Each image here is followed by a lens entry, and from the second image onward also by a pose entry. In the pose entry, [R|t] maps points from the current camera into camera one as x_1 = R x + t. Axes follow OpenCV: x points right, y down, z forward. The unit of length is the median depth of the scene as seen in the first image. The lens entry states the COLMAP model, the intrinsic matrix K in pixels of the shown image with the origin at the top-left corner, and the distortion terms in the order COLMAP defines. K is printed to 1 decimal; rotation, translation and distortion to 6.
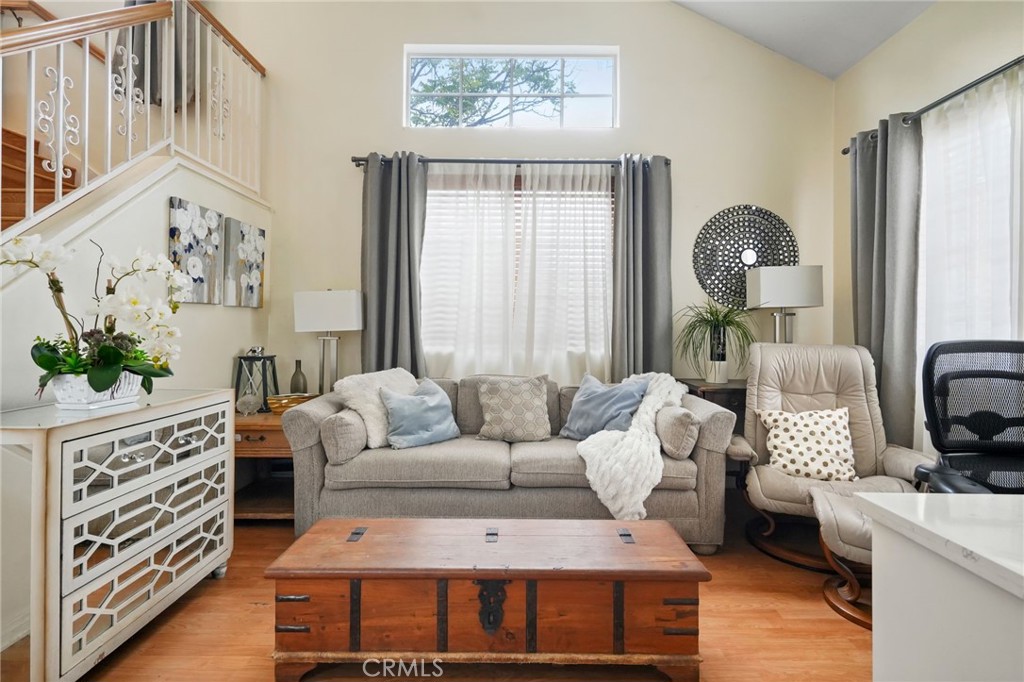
lens RADIAL K [[523.5, 0, 513.5], [0, 523.5, 325.2], [0, 0, 1]] dist [-0.000770, 0.000091]
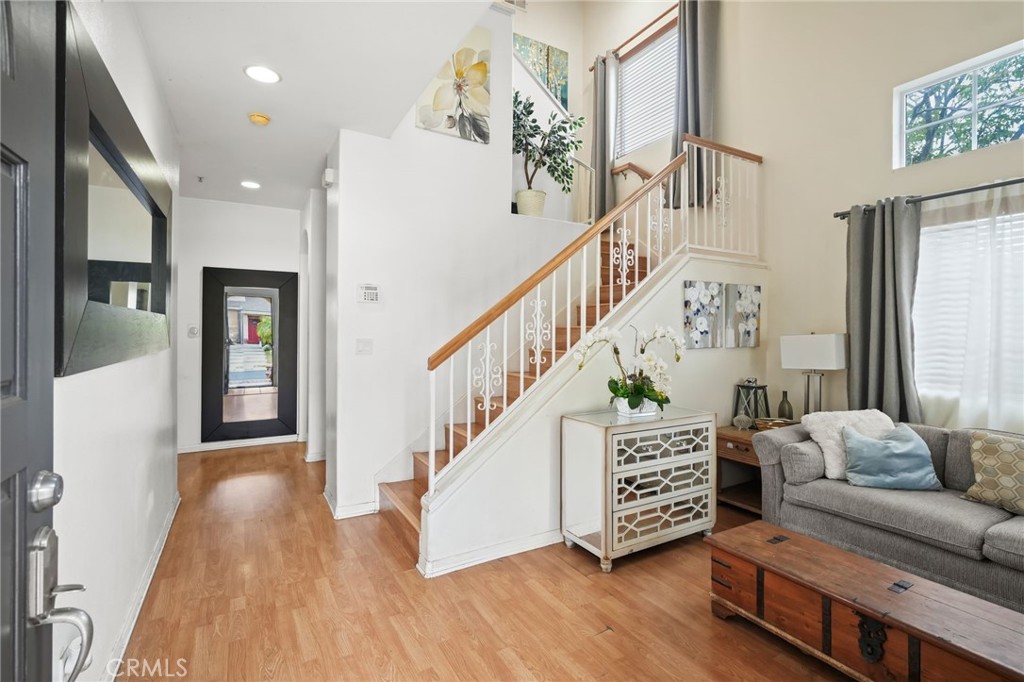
lens RADIAL K [[468.2, 0, 512.3], [0, 468.2, 336.7], [0, 0, 1]] dist [-0.011032, 0.000816]
pose [[0.501241, 0.002835, -0.865303, 0.309736], [0.005645, 0.999963, 0.006547, -0.103659], [0.865289, -0.008166, 0.501206, -0.140856]]
